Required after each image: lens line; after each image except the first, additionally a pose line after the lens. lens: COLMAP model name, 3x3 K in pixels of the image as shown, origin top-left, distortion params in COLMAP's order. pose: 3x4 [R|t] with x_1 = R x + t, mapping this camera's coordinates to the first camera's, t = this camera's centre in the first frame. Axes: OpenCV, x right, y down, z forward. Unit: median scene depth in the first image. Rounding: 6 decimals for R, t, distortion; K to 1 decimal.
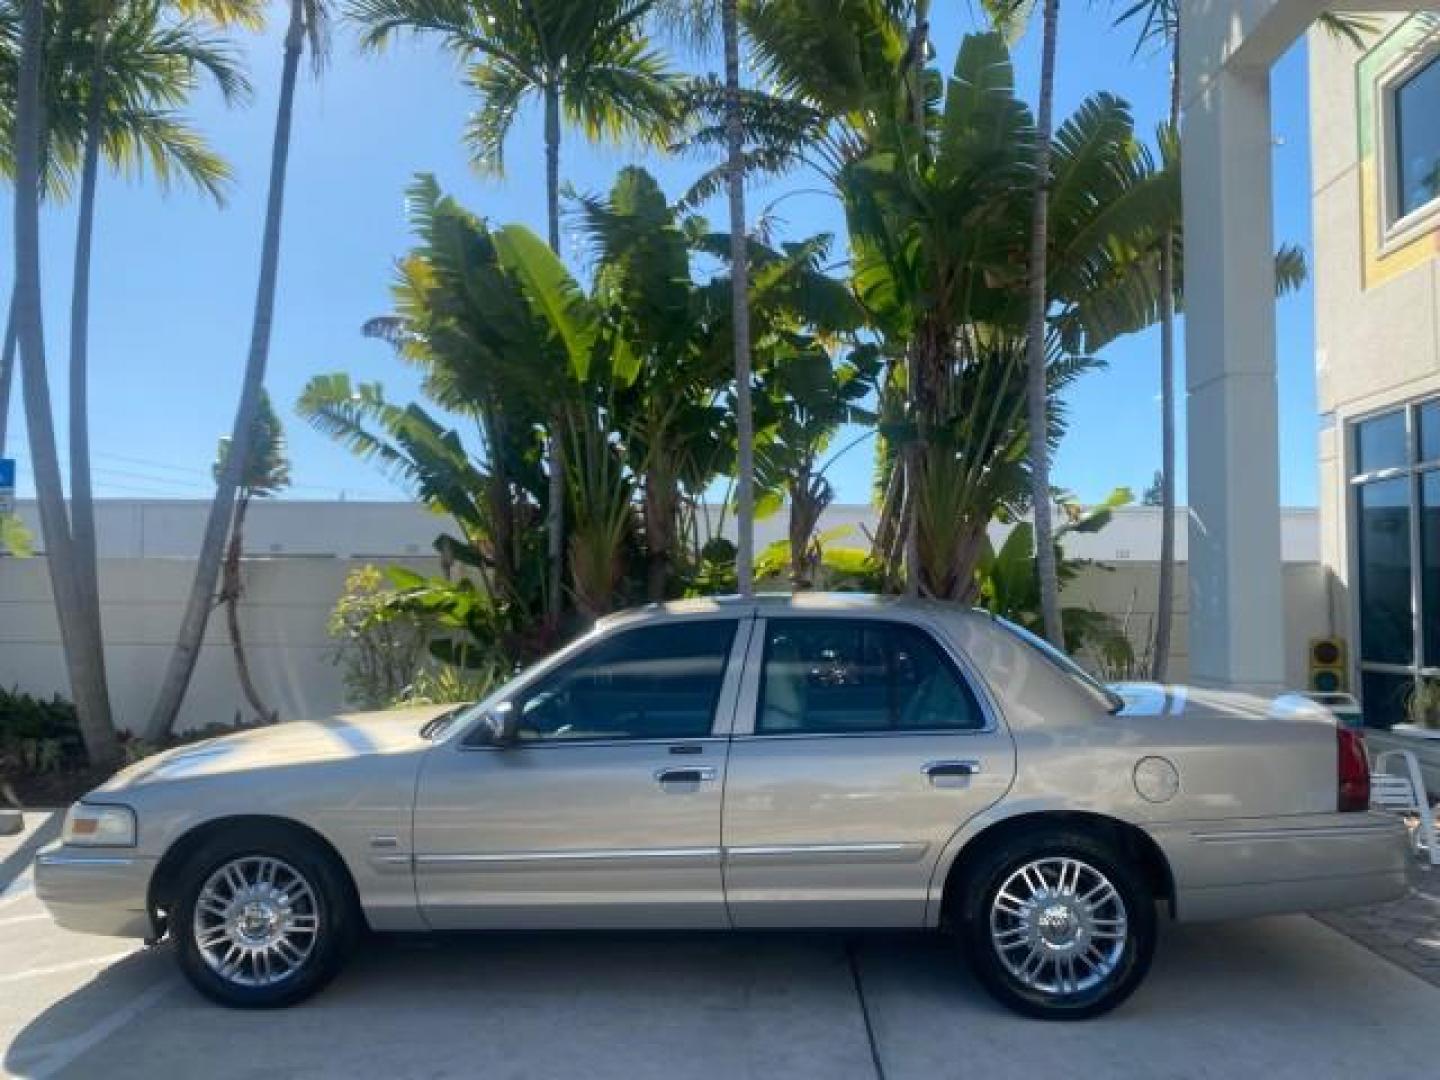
lens RADIAL K [[1108.2, 0, 715.2], [0, 1108.2, 539.1], [0, 0, 1]] dist [0.023465, -0.025666]
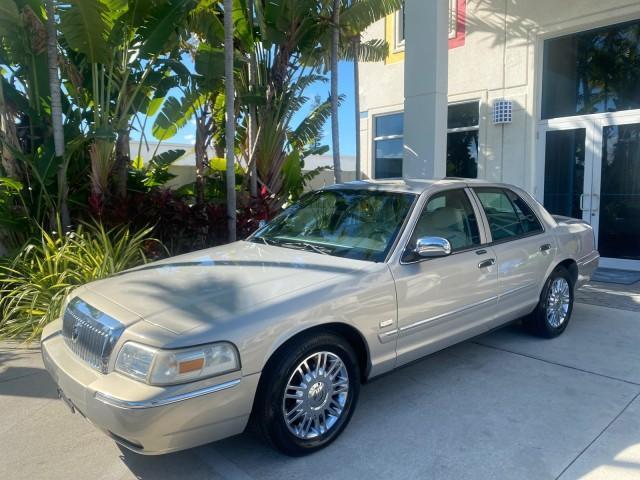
lens RADIAL K [[492.5, 0, 320.9], [0, 492.5, 240.0], [0, 0, 1]] dist [0.023465, -0.025666]
pose [[0.708371, -0.081062, 0.701171, -0.380241], [-0.029659, 0.989088, 0.144312, 0.020481], [-0.705217, -0.123022, 0.698236, 0.252610]]
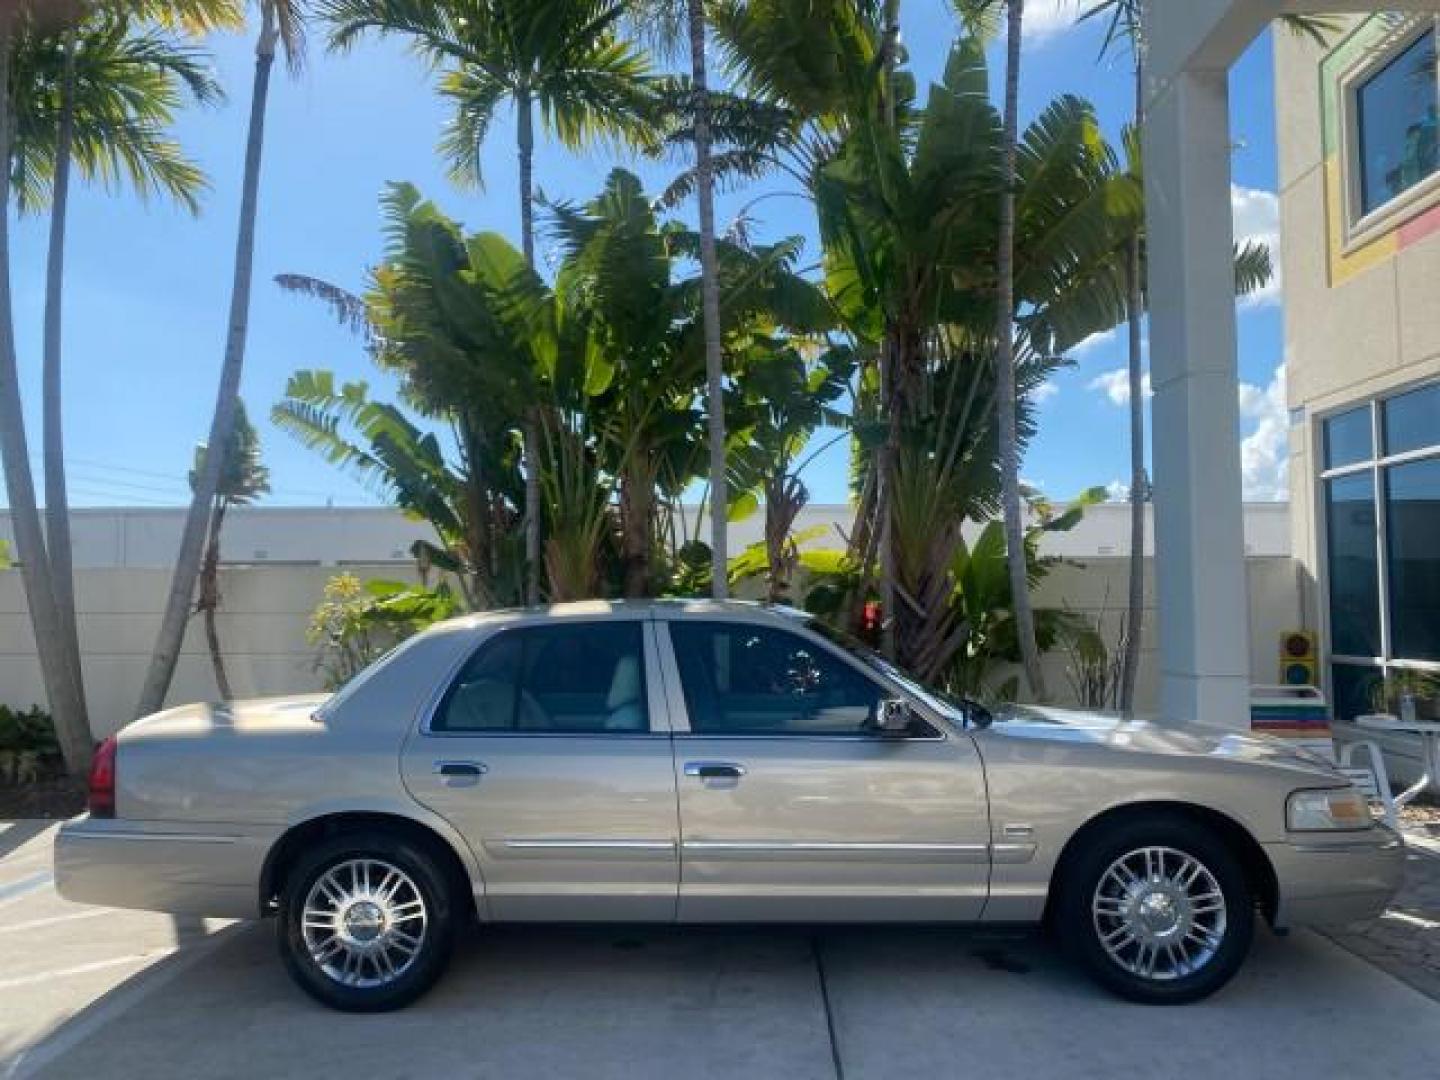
lens RADIAL K [[1108.2, 0, 717.8], [0, 1108.2, 539.6], [0, 0, 1]] dist [0.023465, -0.025666]
pose [[0.999846, -0.012765, 0.012046, 0.011662], [0.012760, 0.999918, 0.000454, -0.001910], [-0.012051, -0.000300, 0.999927, -0.005583]]
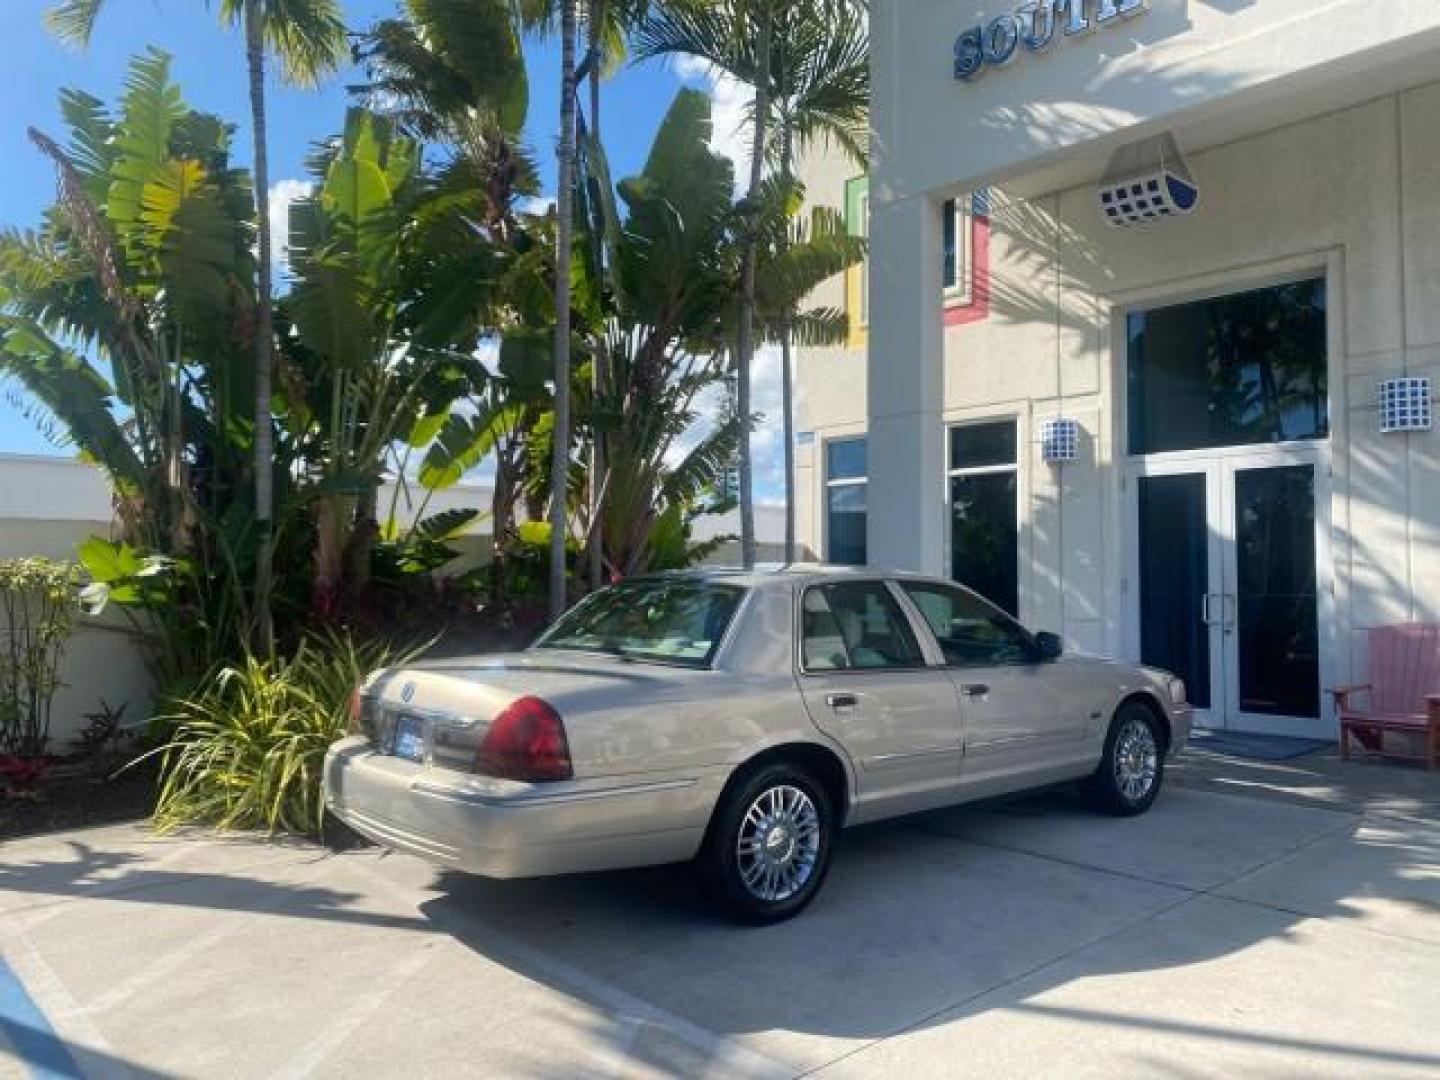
lens RADIAL K [[1108.2, 0, 714.7], [0, 1108.2, 544.9], [0, 0, 1]] dist [0.023465, -0.025666]
pose [[0.723439, 0.017083, 0.690177, -0.502033], [-0.037409, 0.999195, 0.014479, 0.008924], [-0.689374, -0.036294, 0.723496, 0.103601]]
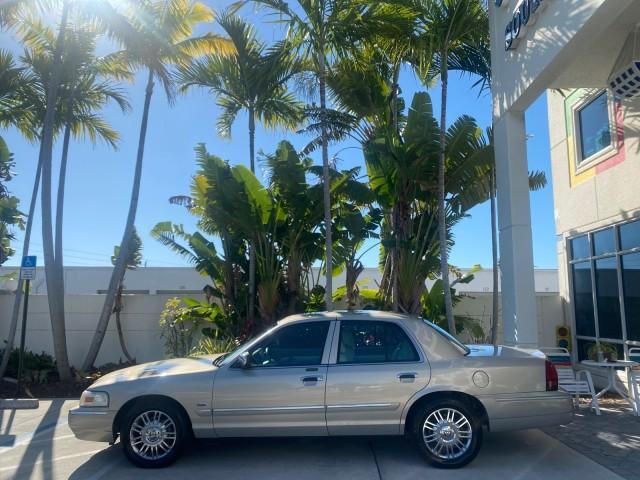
lens RADIAL K [[492.5, 0, 318.9], [0, 492.5, 238.5], [0, 0, 1]] dist [0.023465, -0.025666]
pose [[0.999846, -0.001106, 0.017517, -0.013145], [0.002577, 0.996446, -0.084191, -0.013765], [-0.017362, 0.084223, 0.996296, -0.109721]]
